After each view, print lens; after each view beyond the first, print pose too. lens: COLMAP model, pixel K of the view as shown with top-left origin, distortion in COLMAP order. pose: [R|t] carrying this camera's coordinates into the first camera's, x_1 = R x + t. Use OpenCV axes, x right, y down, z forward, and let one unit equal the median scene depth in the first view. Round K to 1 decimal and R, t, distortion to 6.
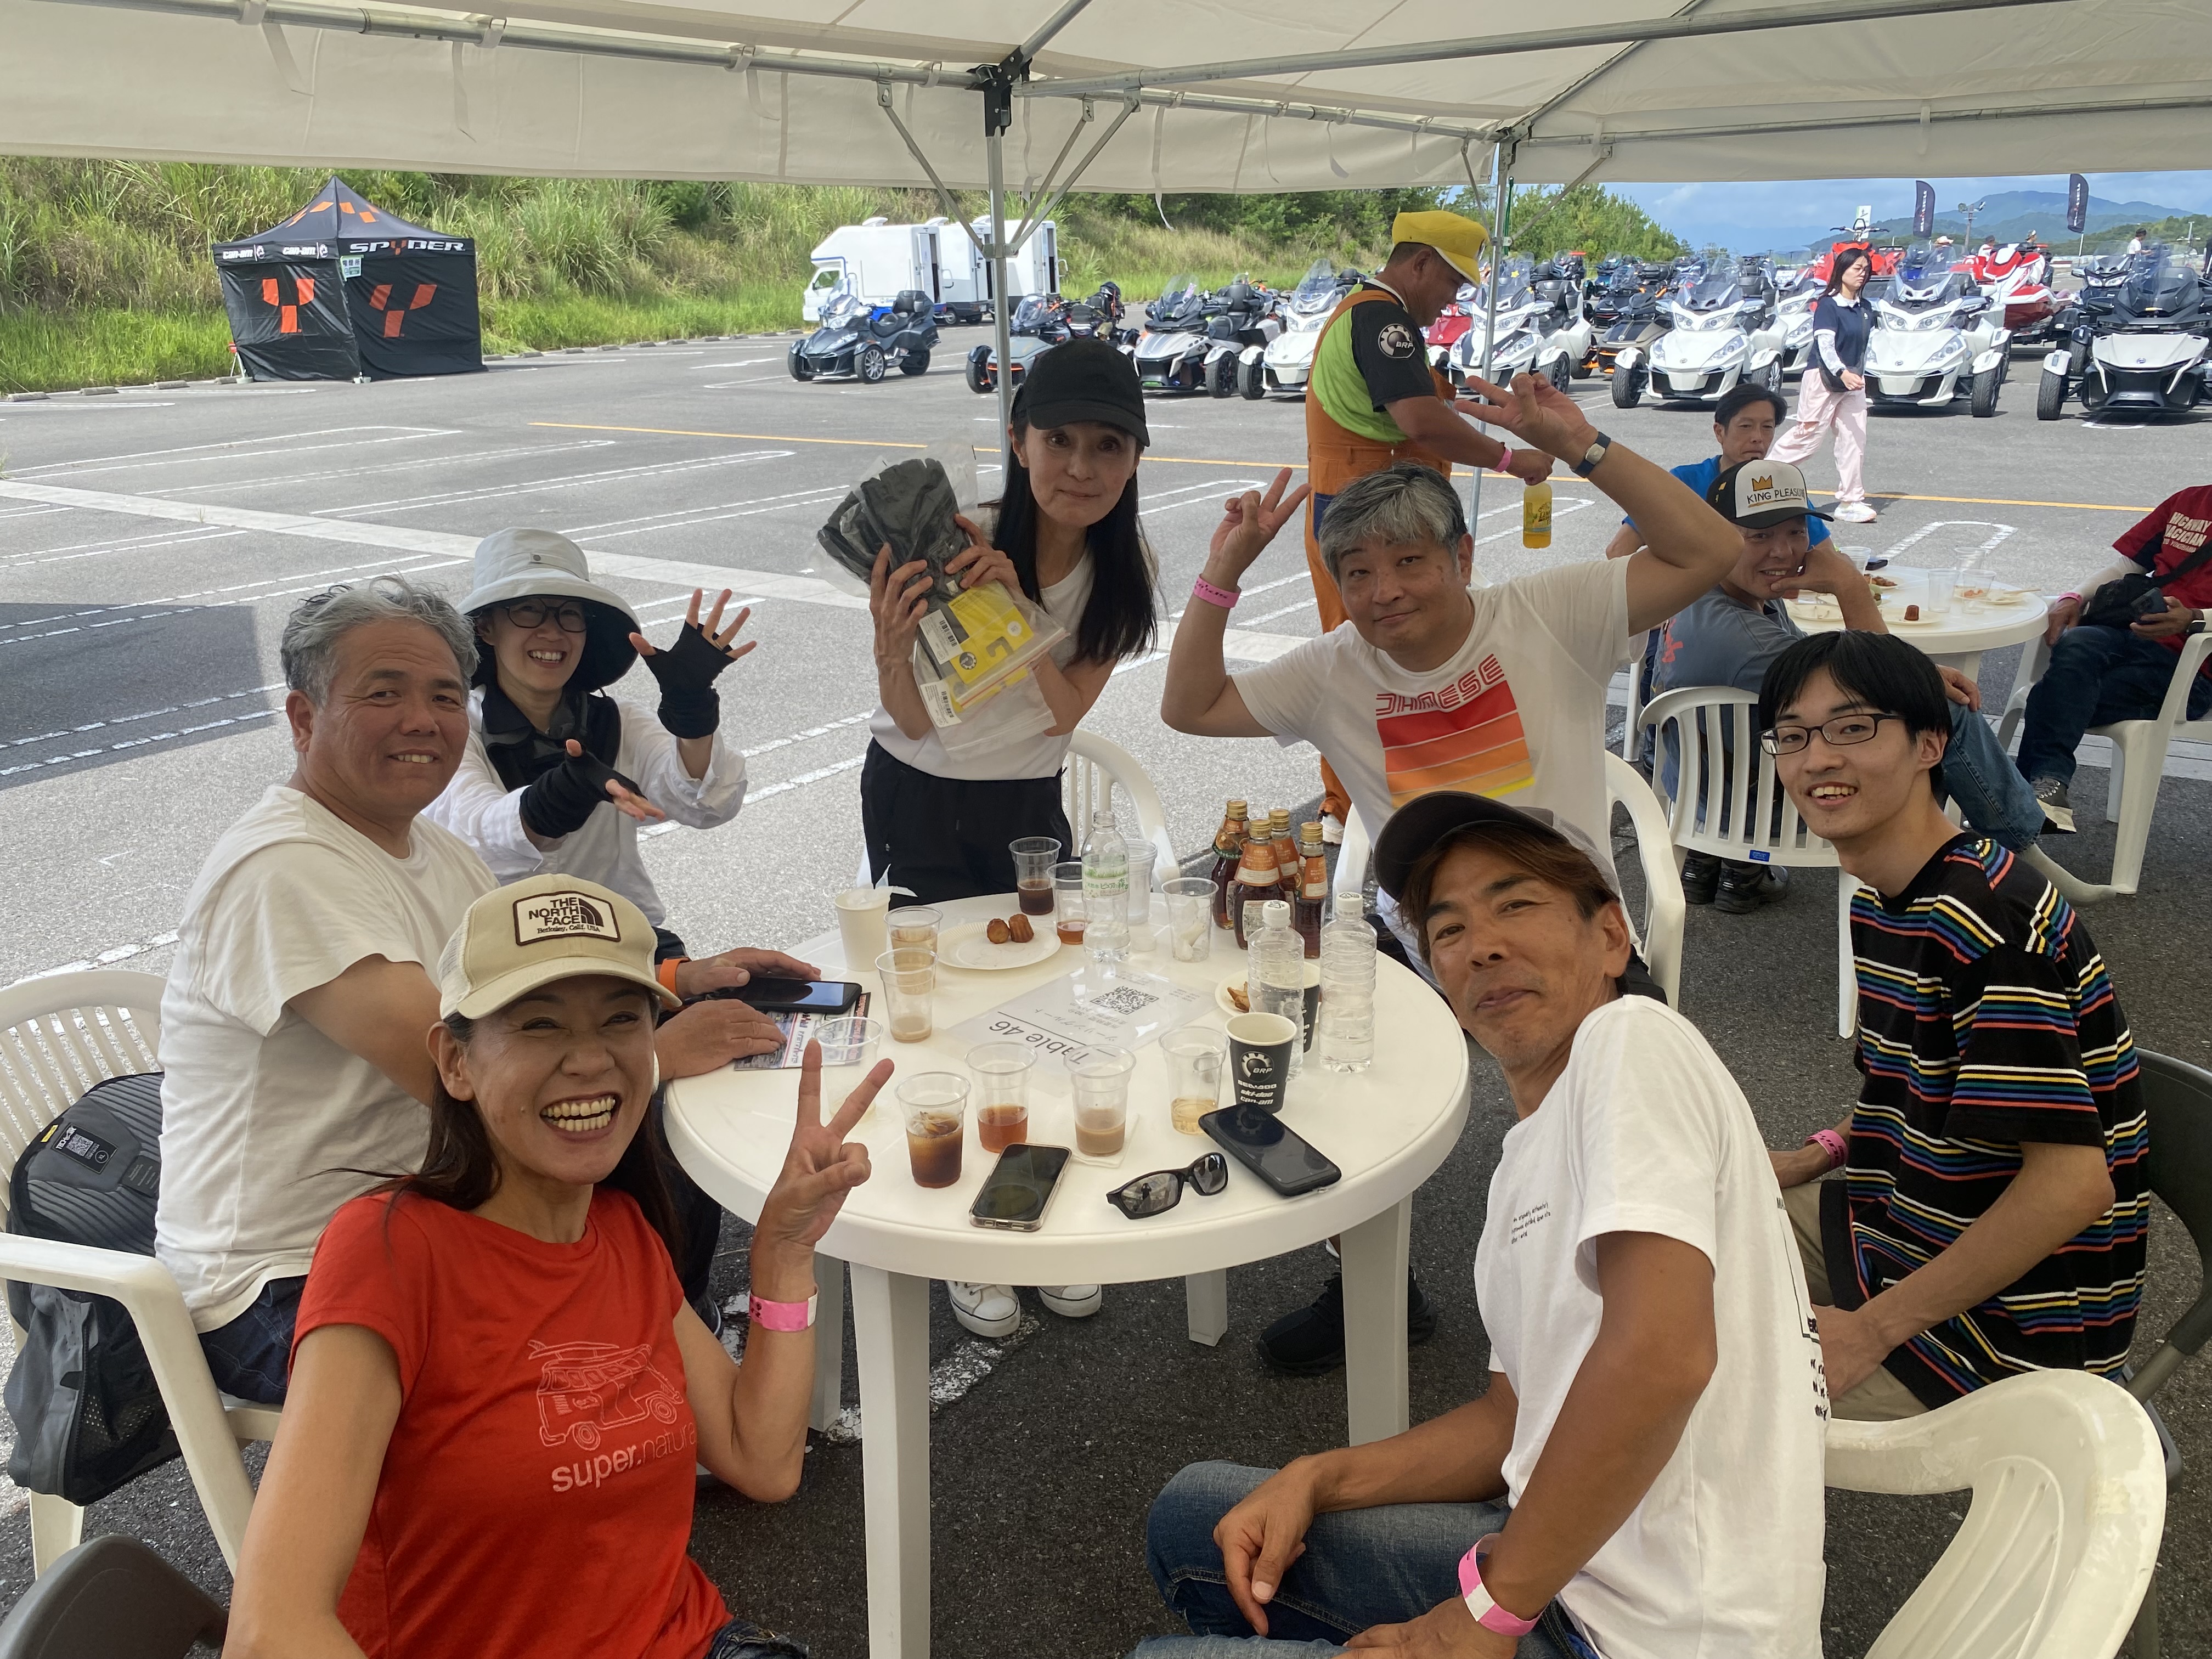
lens RADIAL K [[1816.0, 0, 1106.0], [0, 1816.0, 829.5], [0, 0, 1]] dist [0.002520, 0.005699]
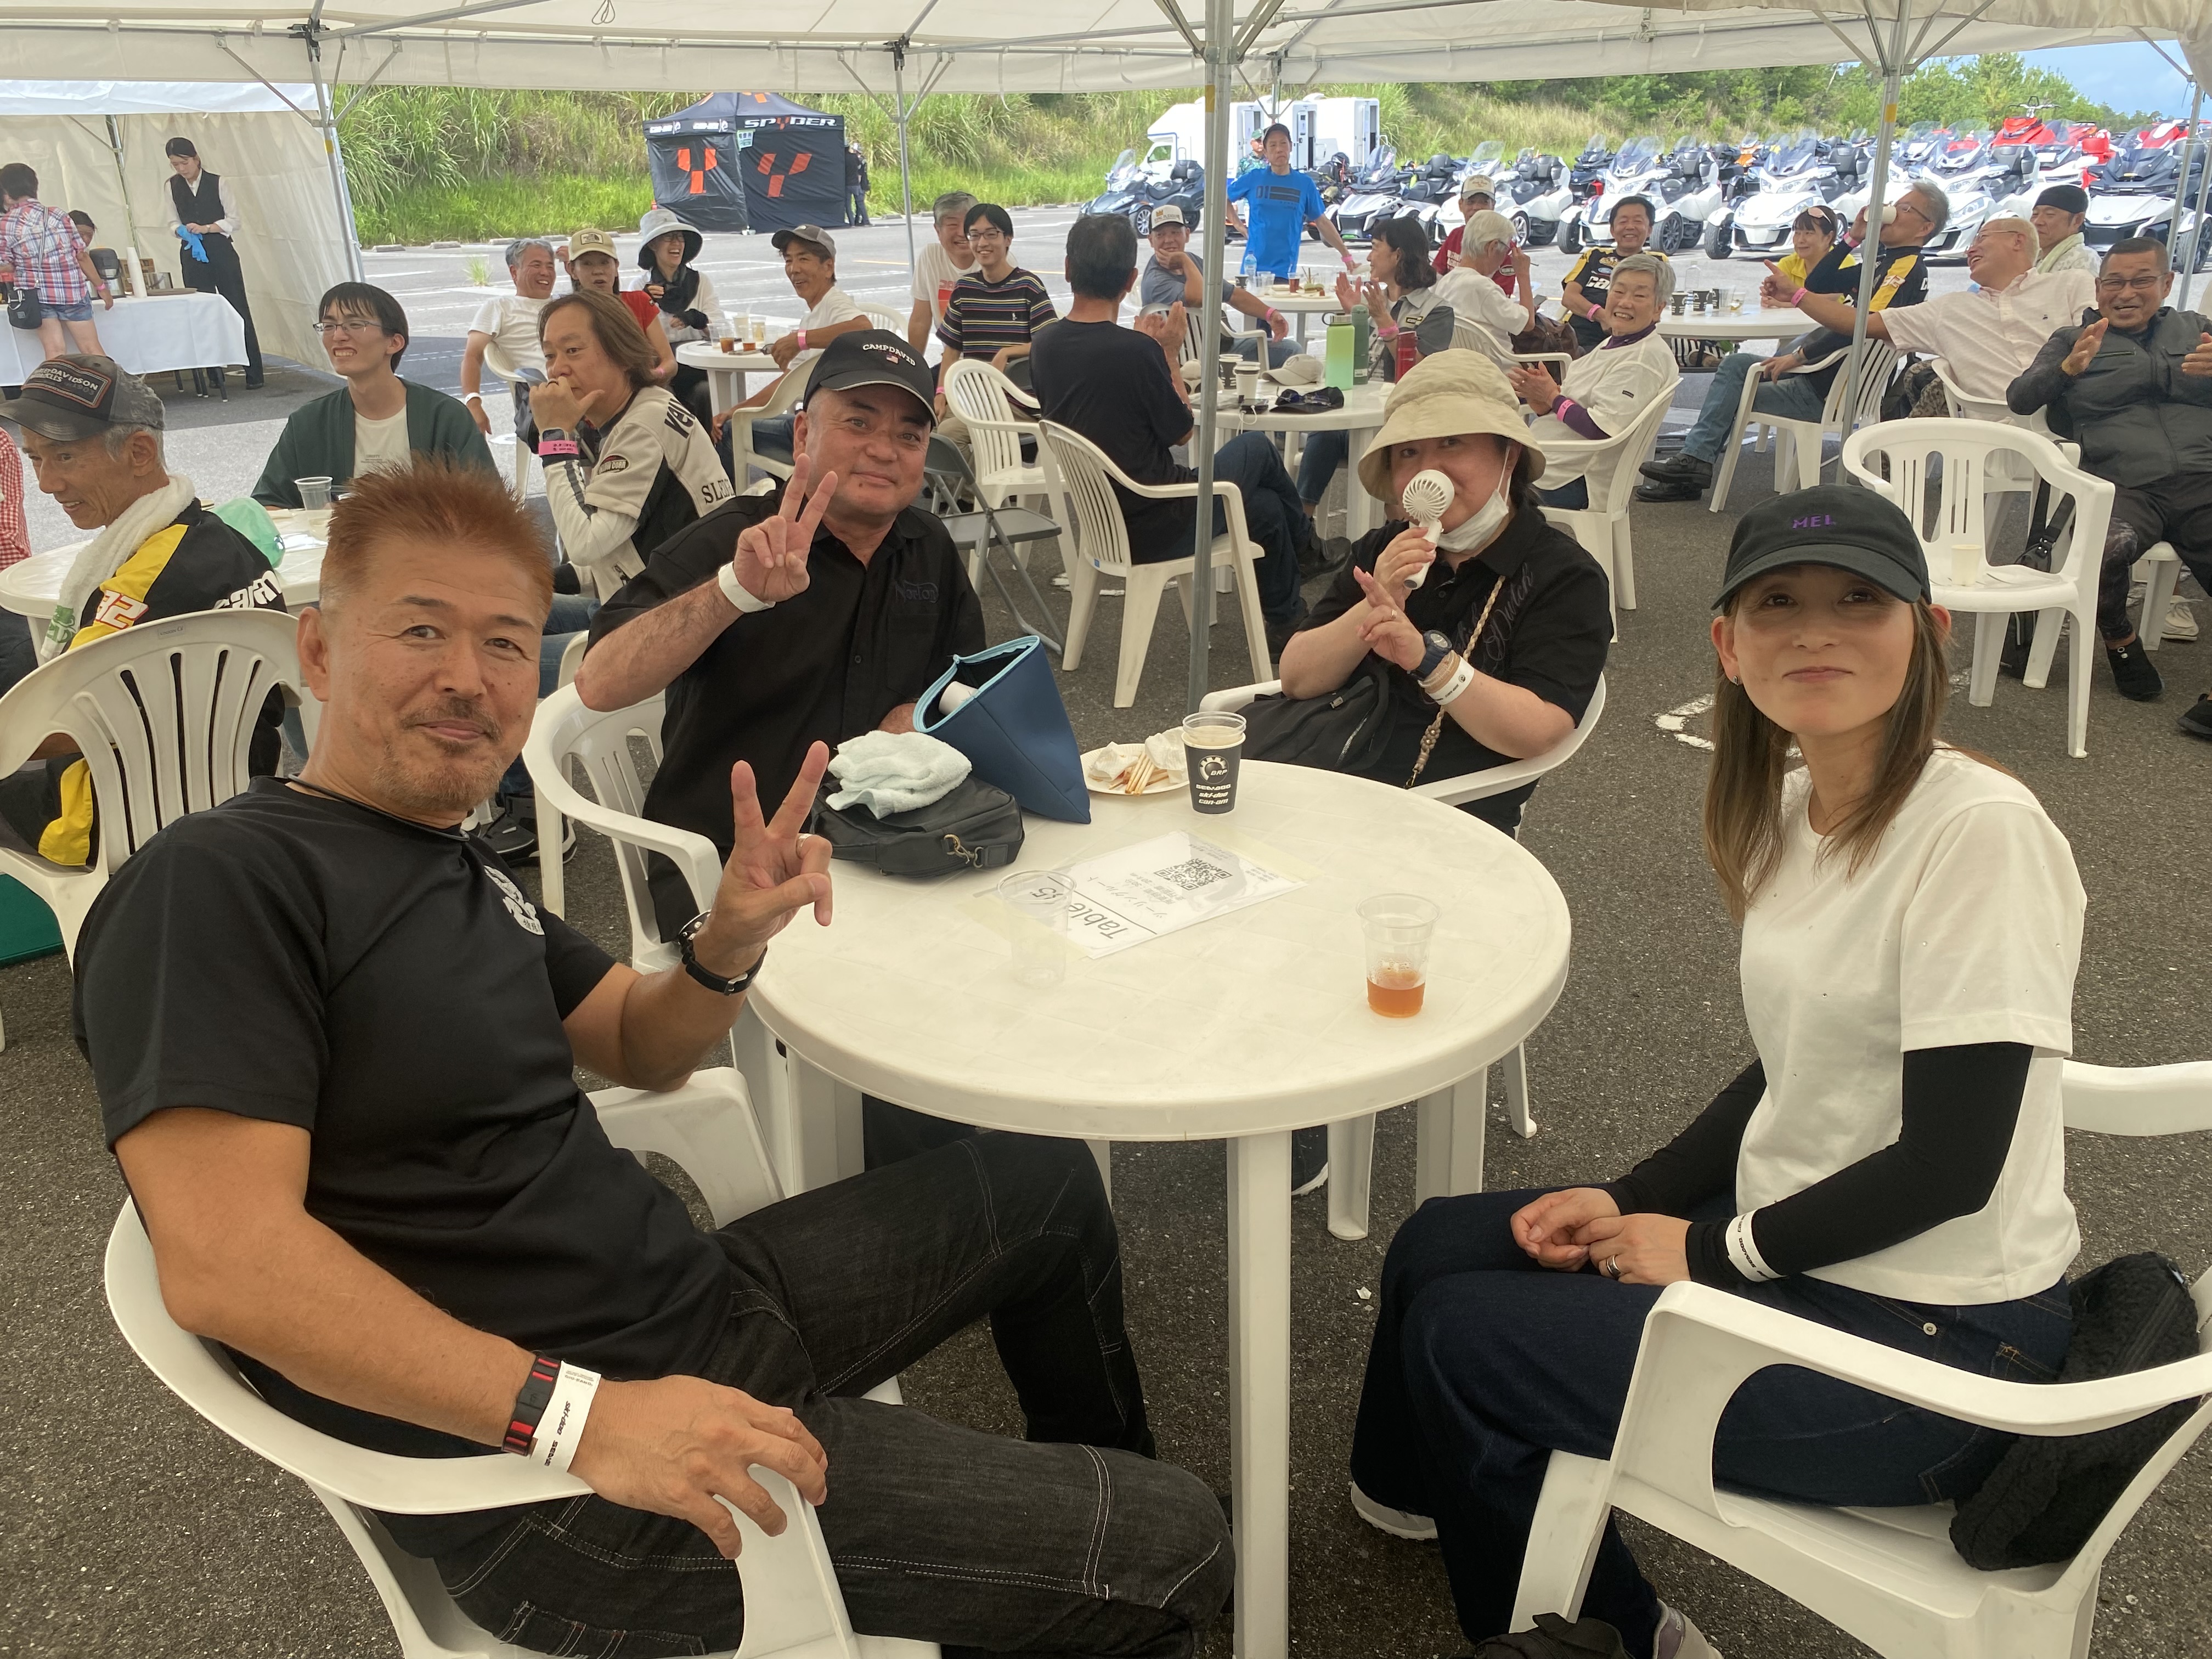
lens RADIAL K [[1816.0, 0, 1106.0], [0, 1816.0, 829.5], [0, 0, 1]] dist [0.002520, 0.005699]
pose [[0.977391, 0.076958, -0.196936, 0.094672], [-0.065047, 0.995680, 0.066261, 0.054700], [0.201184, -0.051952, 0.978175, -0.167534]]
